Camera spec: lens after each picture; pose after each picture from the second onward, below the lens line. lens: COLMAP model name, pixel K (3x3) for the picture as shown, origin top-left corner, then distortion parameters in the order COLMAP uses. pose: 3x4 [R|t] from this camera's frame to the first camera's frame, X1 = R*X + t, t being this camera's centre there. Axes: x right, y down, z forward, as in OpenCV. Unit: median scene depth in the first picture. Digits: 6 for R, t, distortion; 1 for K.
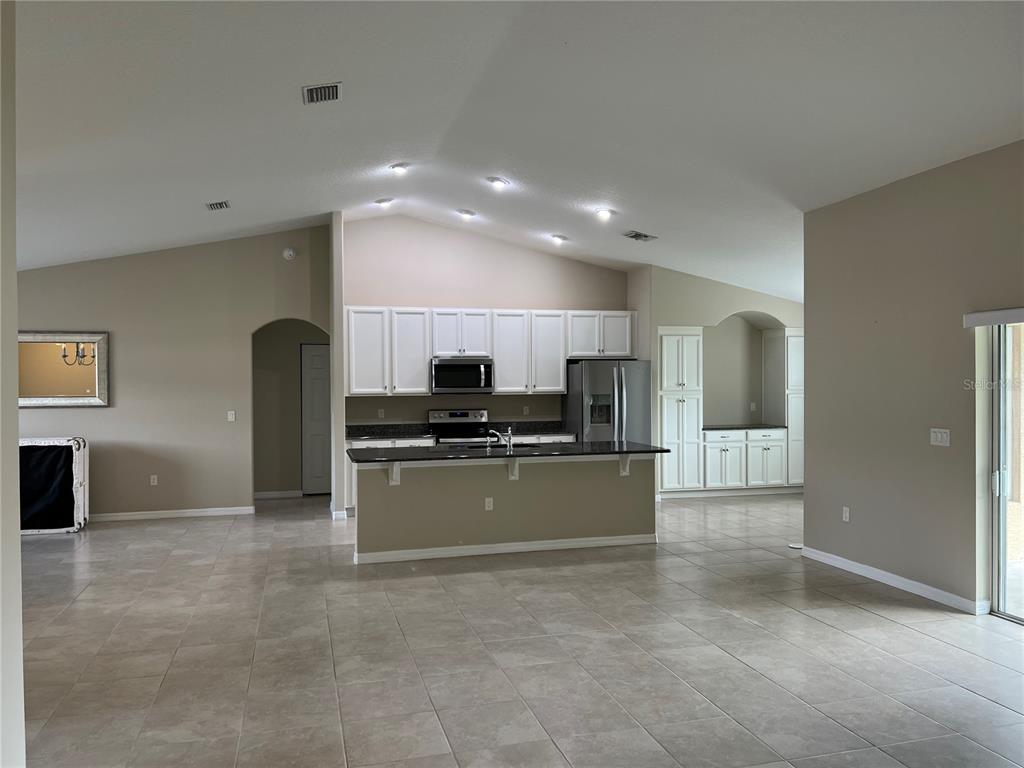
lens RADIAL K [[770.4, 0, 513.0], [0, 770.4, 392.4], [0, 0, 1]] dist [0.084213, -0.068131]
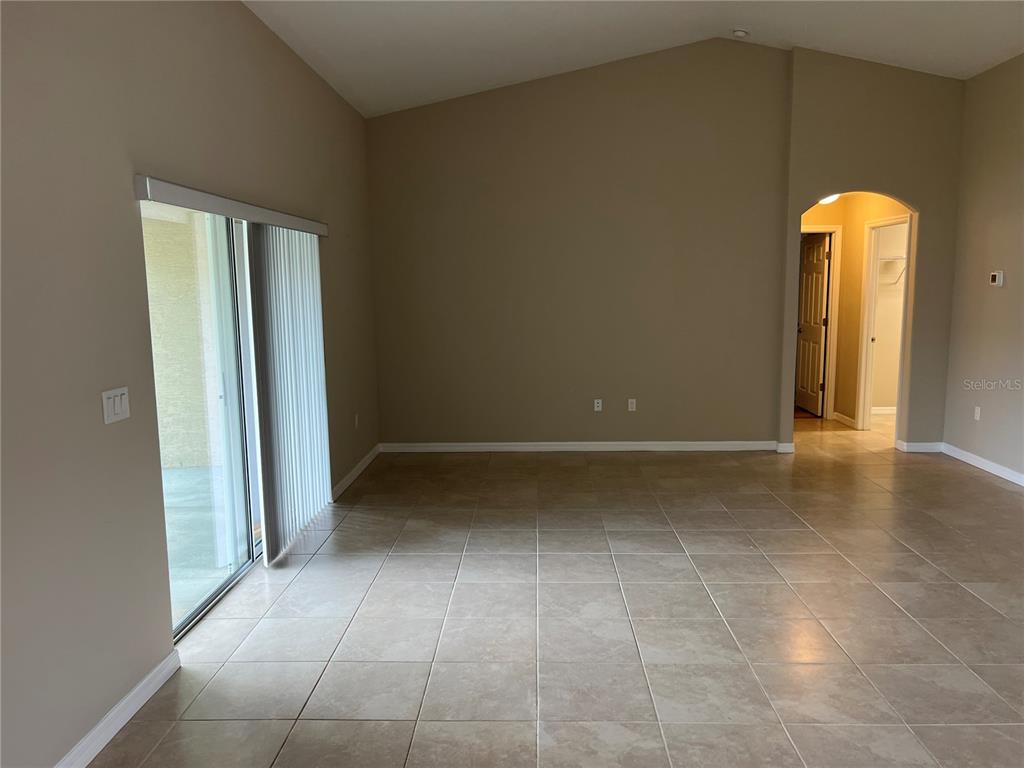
lens RADIAL K [[770.4, 0, 513.0], [0, 770.4, 392.4], [0, 0, 1]] dist [0.084213, -0.068131]
pose [[-0.954288, -0.028263, 0.297551, 0.155035], [0.018472, 0.988039, 0.153091, -0.028313], [-0.298319, 0.151589, -0.942352, 1.547880]]
